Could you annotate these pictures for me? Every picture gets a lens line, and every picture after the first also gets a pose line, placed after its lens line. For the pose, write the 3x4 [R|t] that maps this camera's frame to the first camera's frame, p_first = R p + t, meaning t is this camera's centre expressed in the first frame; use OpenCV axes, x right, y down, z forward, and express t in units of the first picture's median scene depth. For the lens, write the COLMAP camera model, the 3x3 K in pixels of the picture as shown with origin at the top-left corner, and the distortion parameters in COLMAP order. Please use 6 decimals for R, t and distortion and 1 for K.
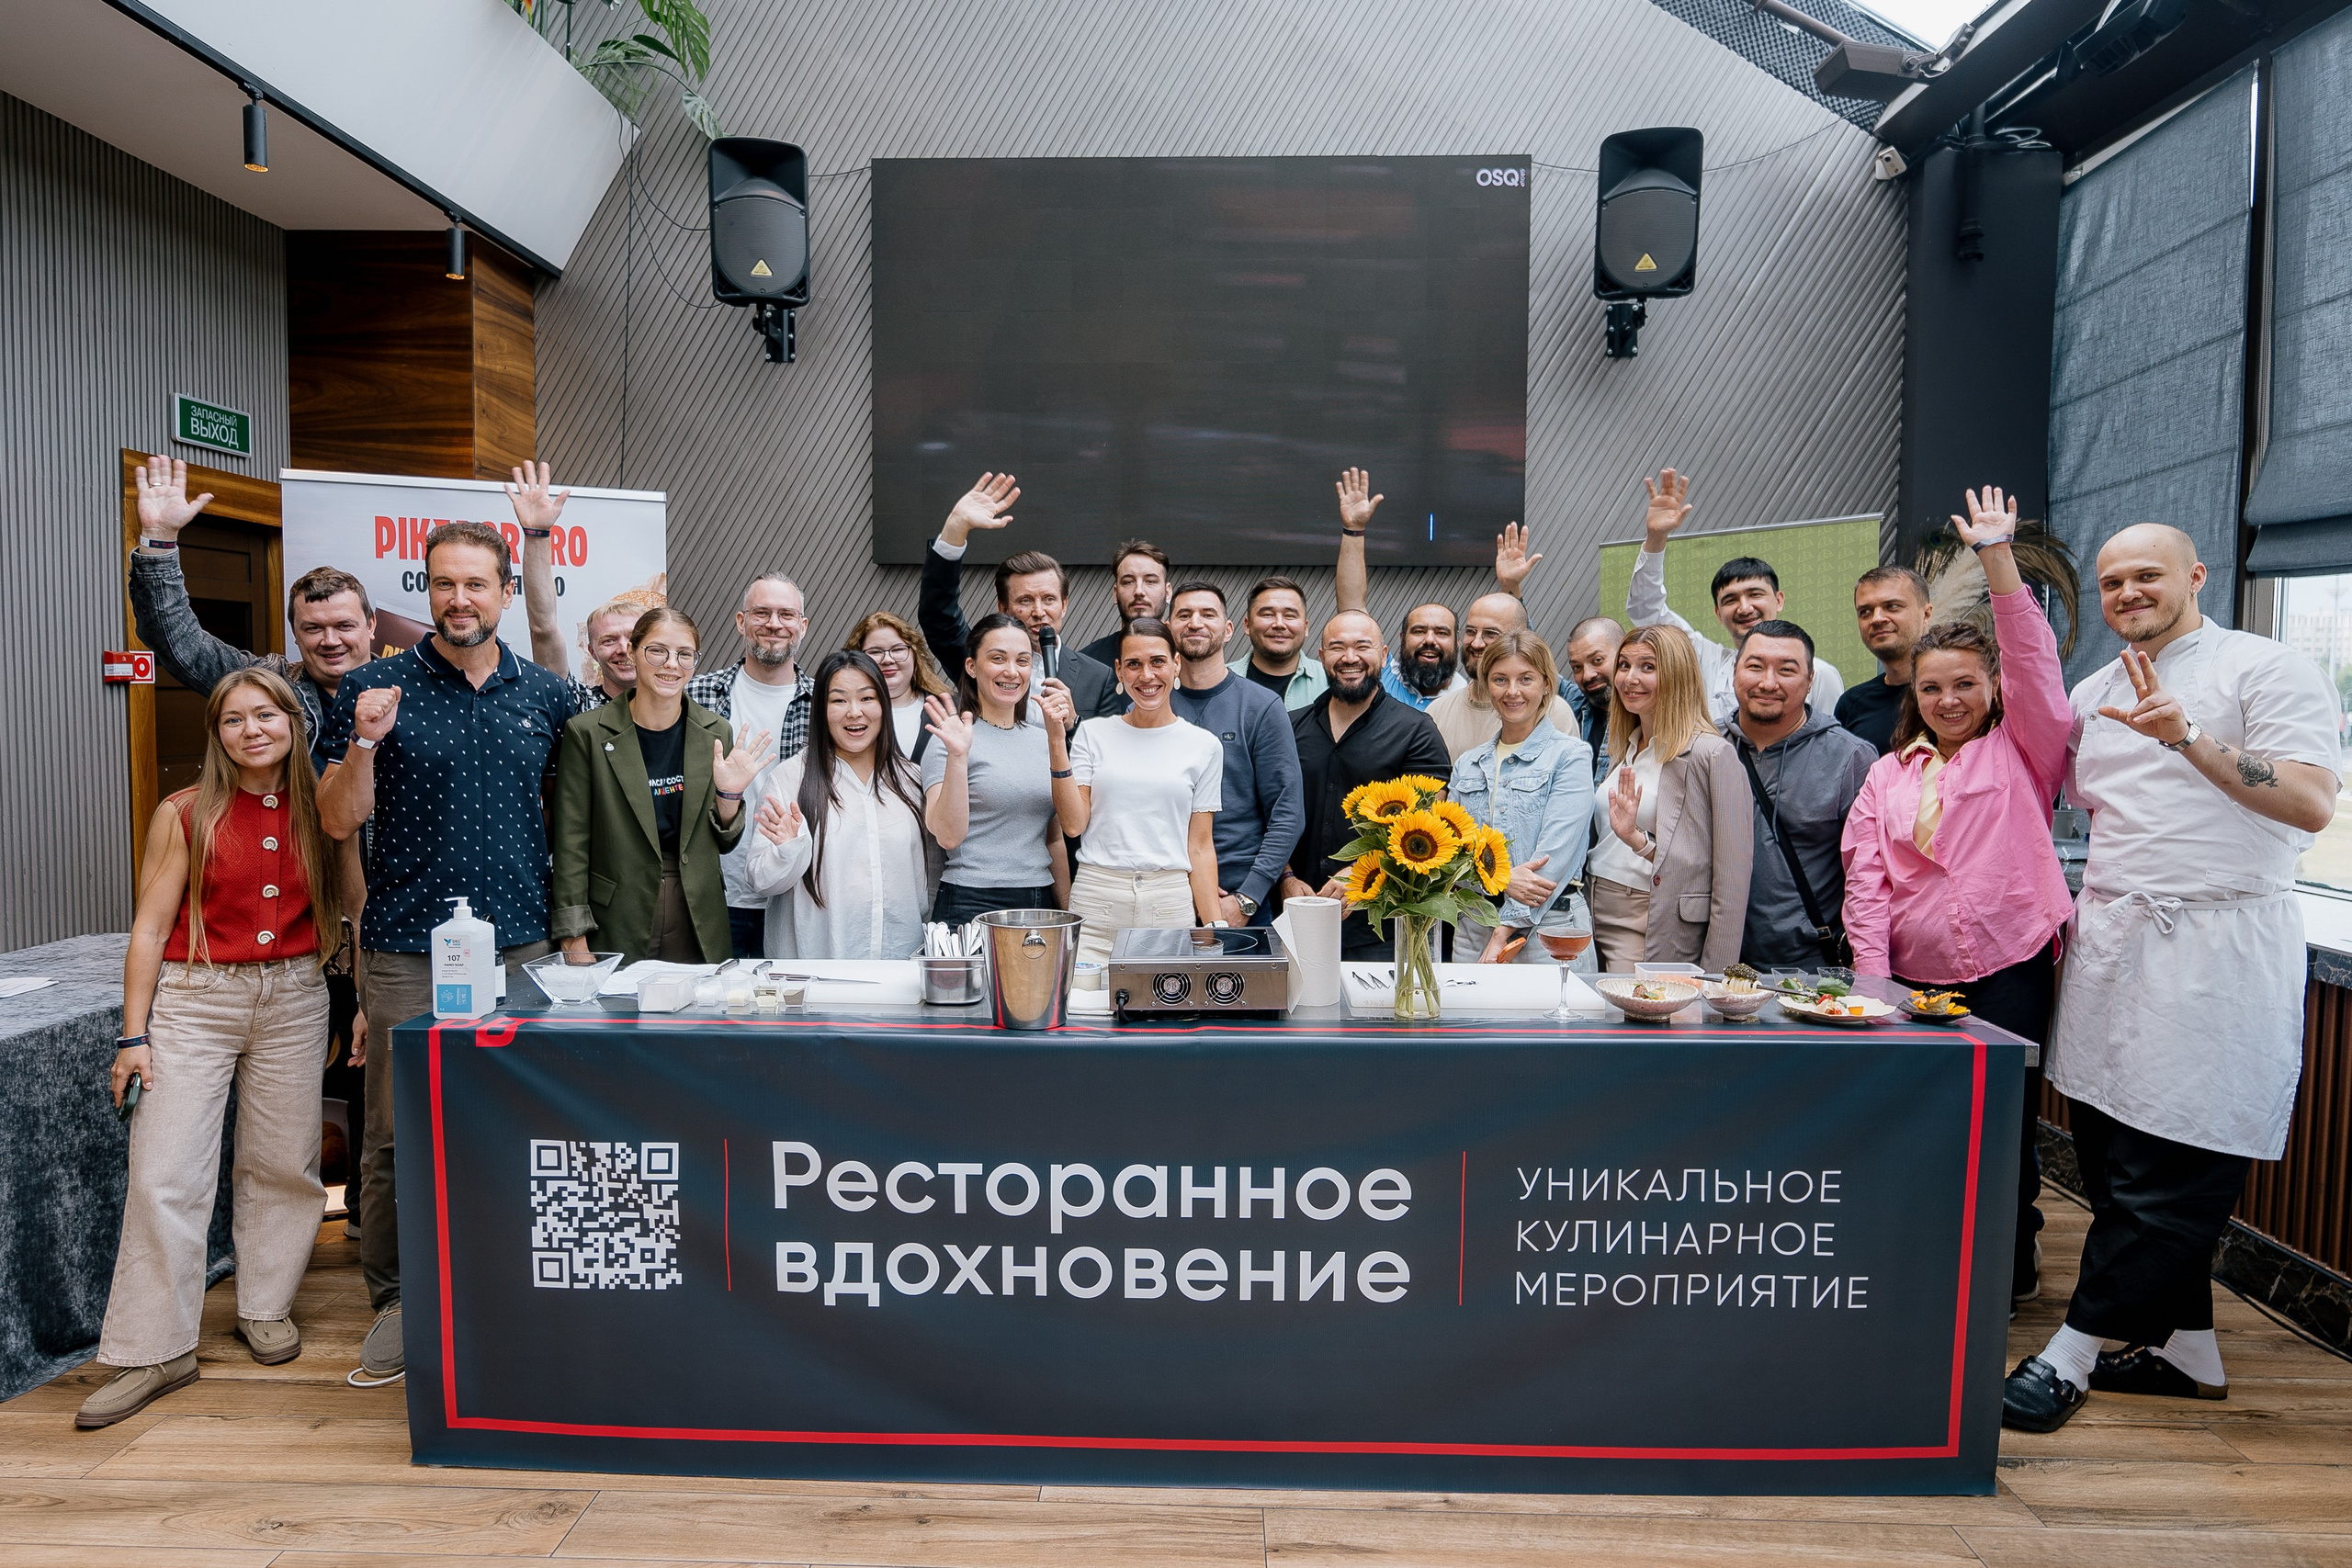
lens RADIAL K [[1438.0, 0, 1165.9], [0, 1438.0, 780.8], [0, 0, 1]] dist [0.014438, 0.001600]
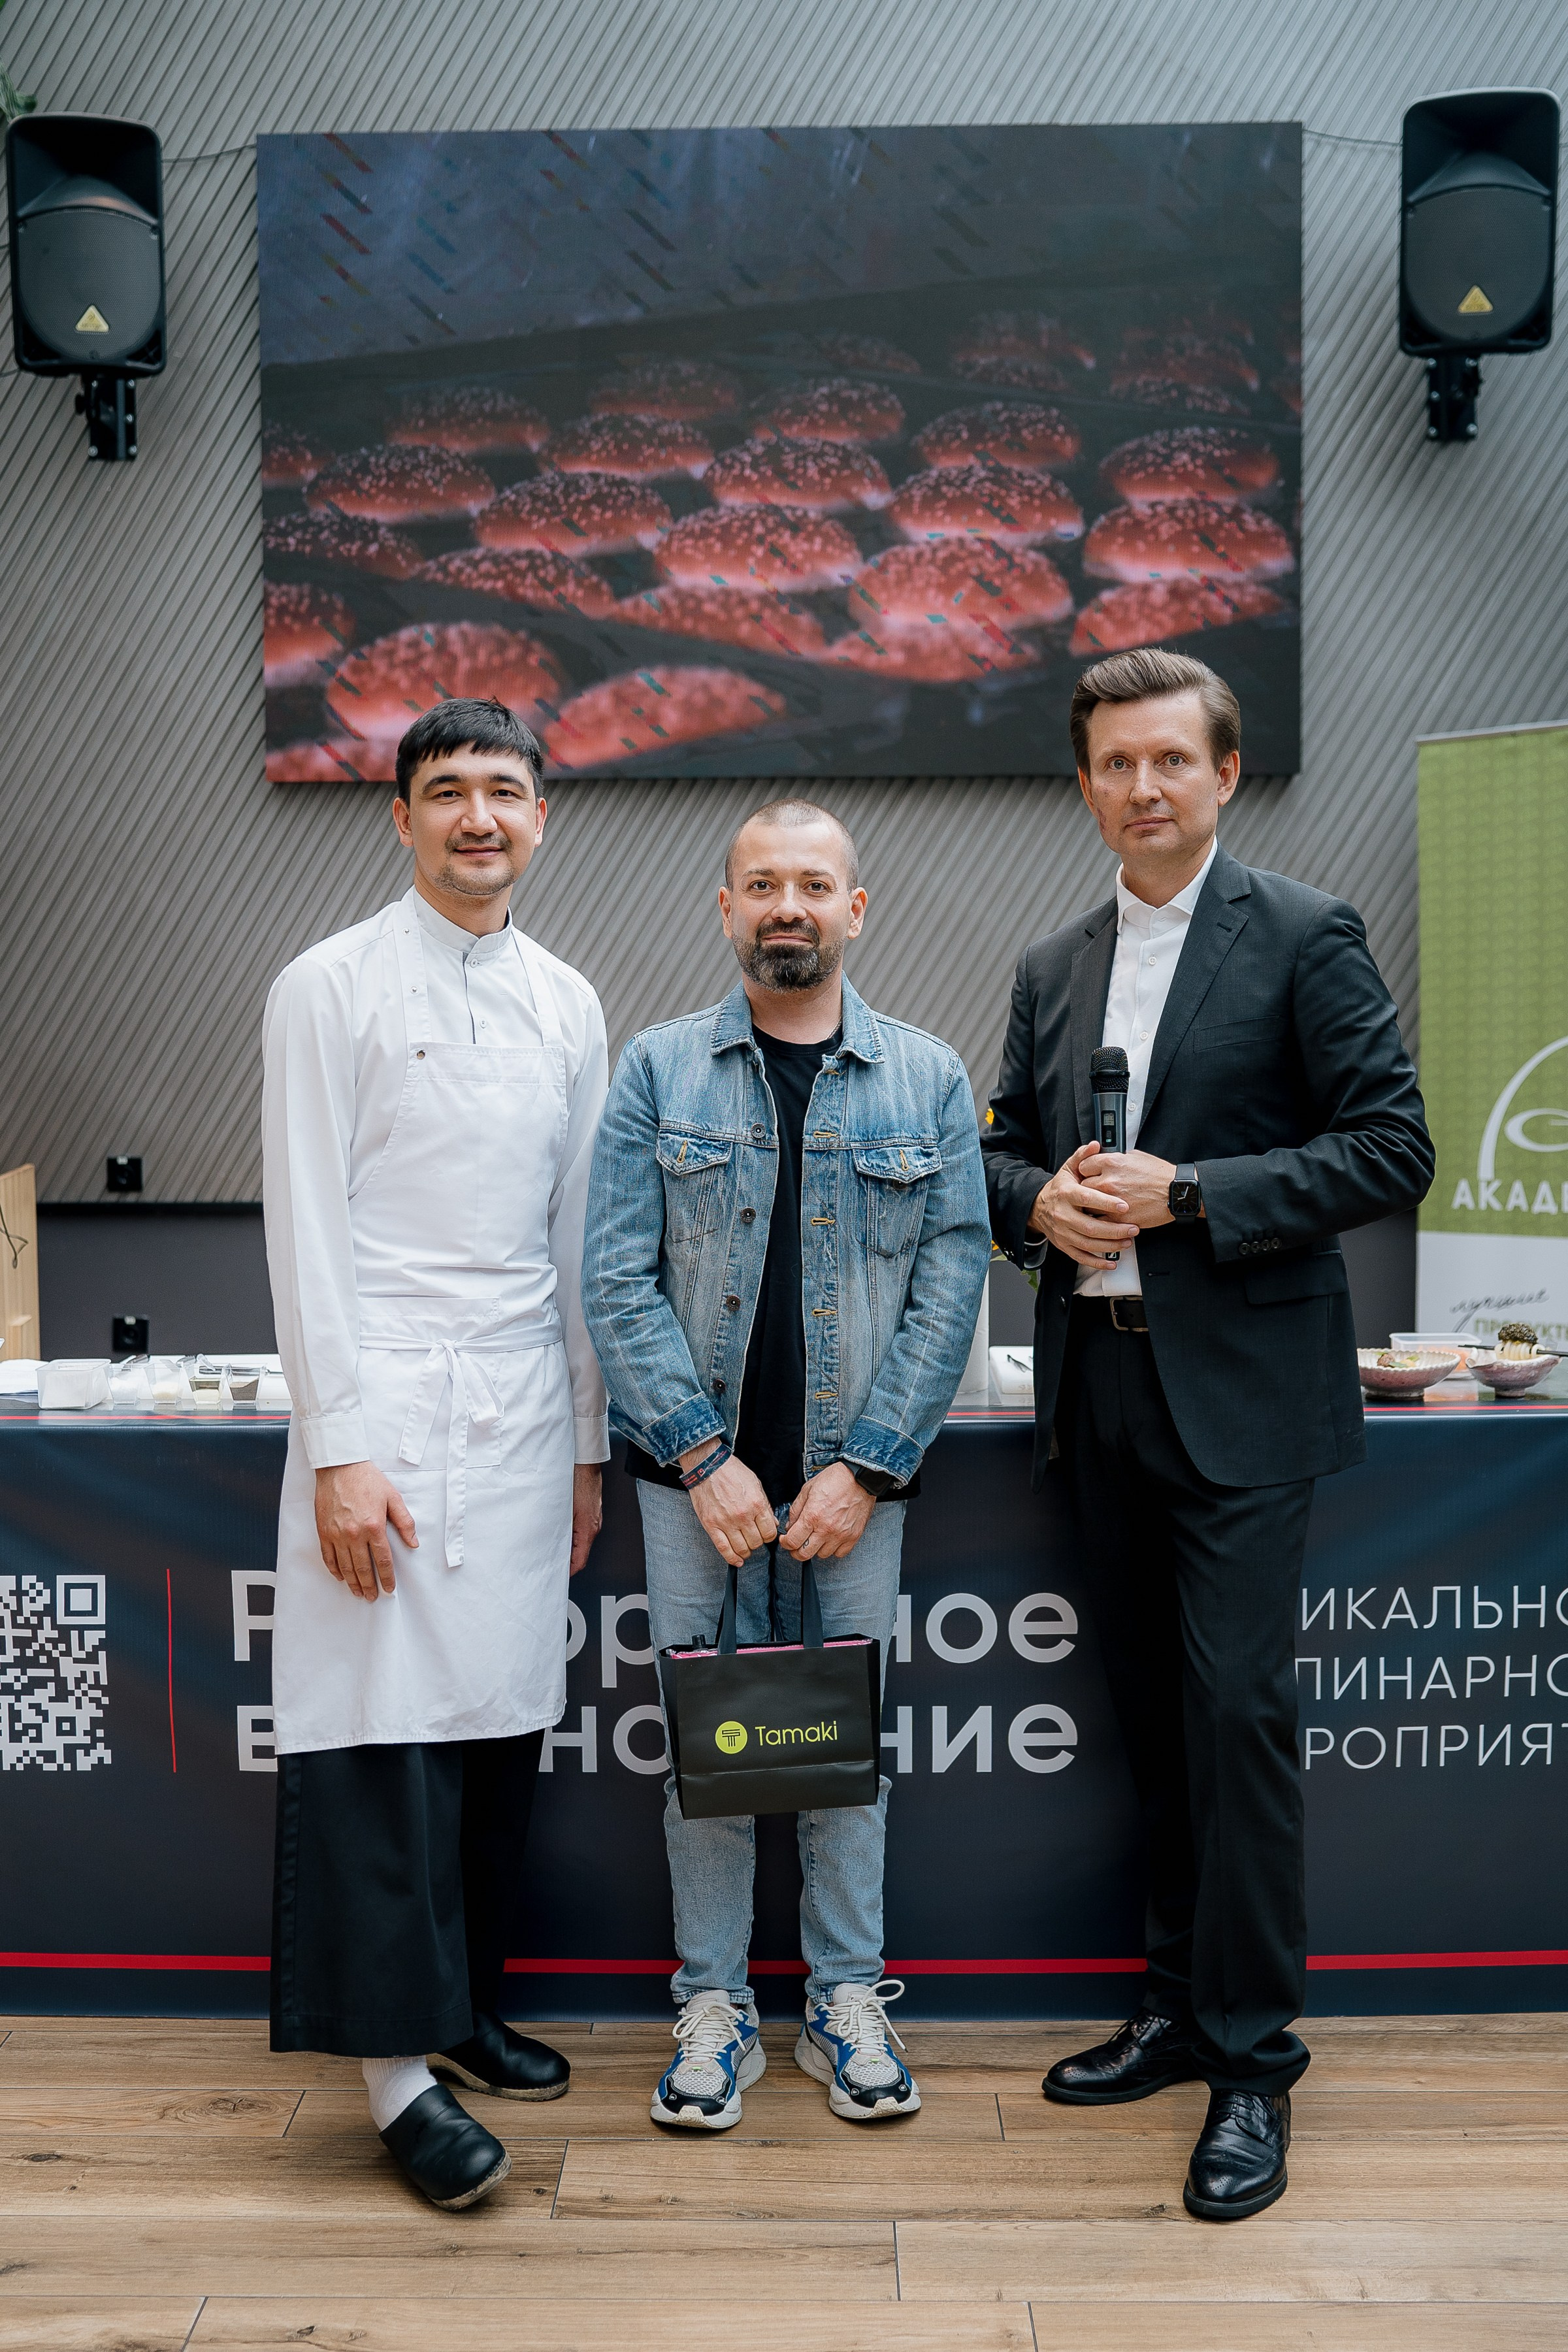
lens RADIAL K [[2799.9, 0, 774.0], [0, 2799.9, 1223.2], [0, 0, 1]] dist [-0.100205, 0.308319]
pose [[0.999783, -0.013708, 0.015682, -0.009092], [0.013401, 0.999719, 0.019558, 0.043412], [-0.015946, -0.019343, 0.999686, -0.450299]]
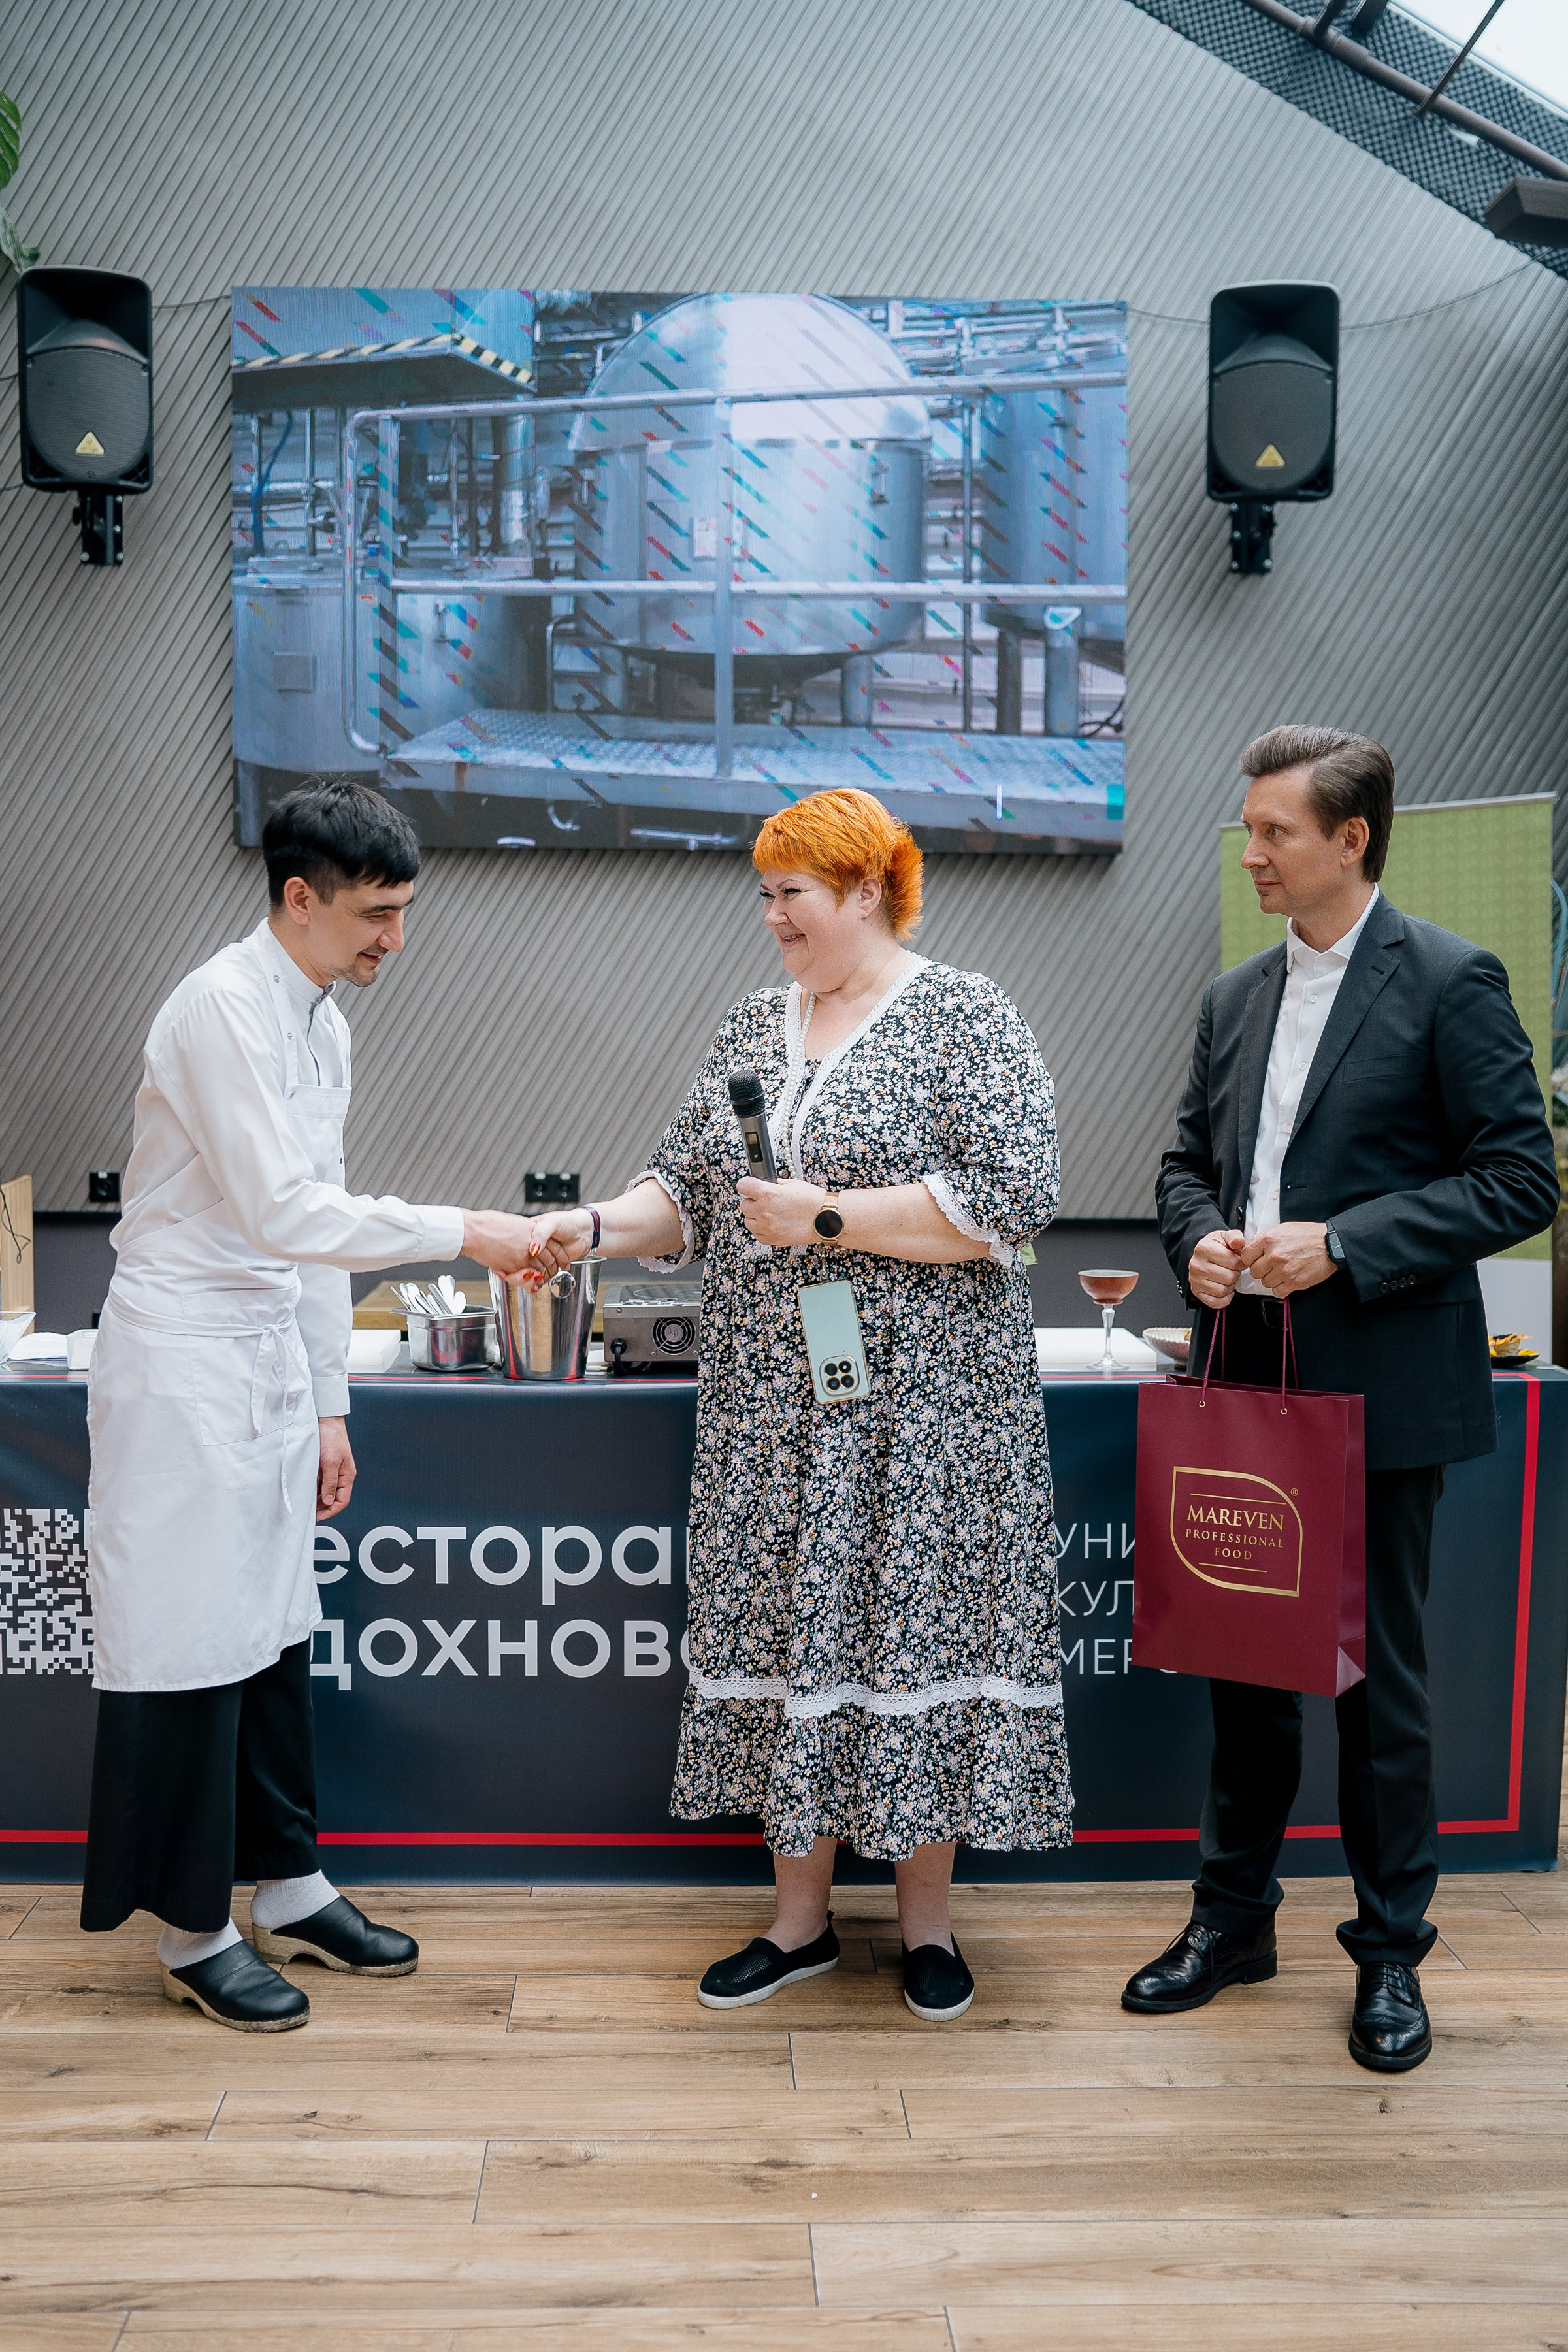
lens RADIAL K [[2546.0, 0, 772.7], [0, 2546.0, 1213.6], [0, 0, 1]] dist [-0.086201, 0.299928]
pose [[0.997672, -0.005188, 0.067996, -0.042129], [0.004920, 0.999979, 0.004112, 0.061920], [-0.068016, -0.003768, 0.997677, -0.593232]]
